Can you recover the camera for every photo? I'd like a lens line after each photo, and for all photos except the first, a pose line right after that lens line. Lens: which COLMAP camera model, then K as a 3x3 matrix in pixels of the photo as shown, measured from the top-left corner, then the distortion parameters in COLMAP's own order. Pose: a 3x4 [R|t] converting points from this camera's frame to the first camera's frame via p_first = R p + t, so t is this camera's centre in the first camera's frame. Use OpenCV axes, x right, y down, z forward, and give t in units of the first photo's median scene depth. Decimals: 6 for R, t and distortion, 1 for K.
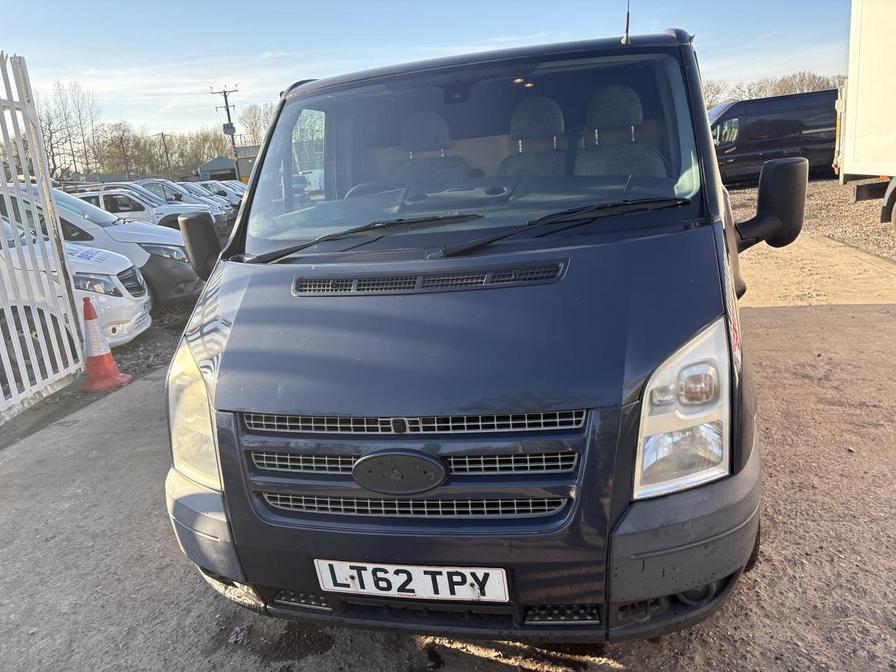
lens RADIAL K [[659.9, 0, 455.2], [0, 659.9, 327.0], [0, 0, 1]] dist [0.025526, -0.018475]
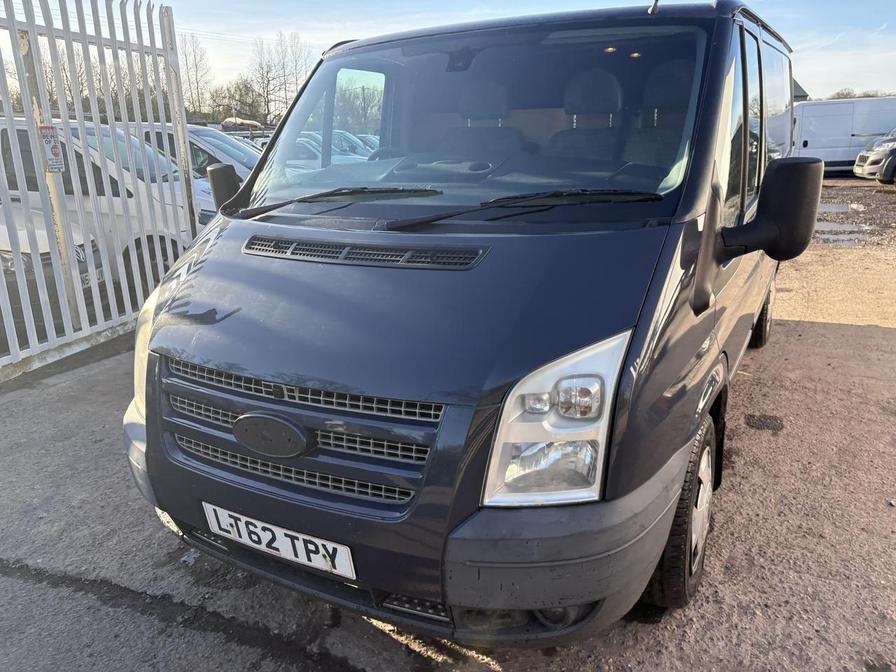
lens RADIAL K [[659.9, 0, 453.0], [0, 659.9, 337.7], [0, 0, 1]] dist [0.025526, -0.018475]
pose [[0.965576, 0.141719, -0.218127, 0.349676], [-0.127567, 0.988780, 0.077719, -0.041124], [0.226694, -0.047218, 0.972821, 0.064456]]
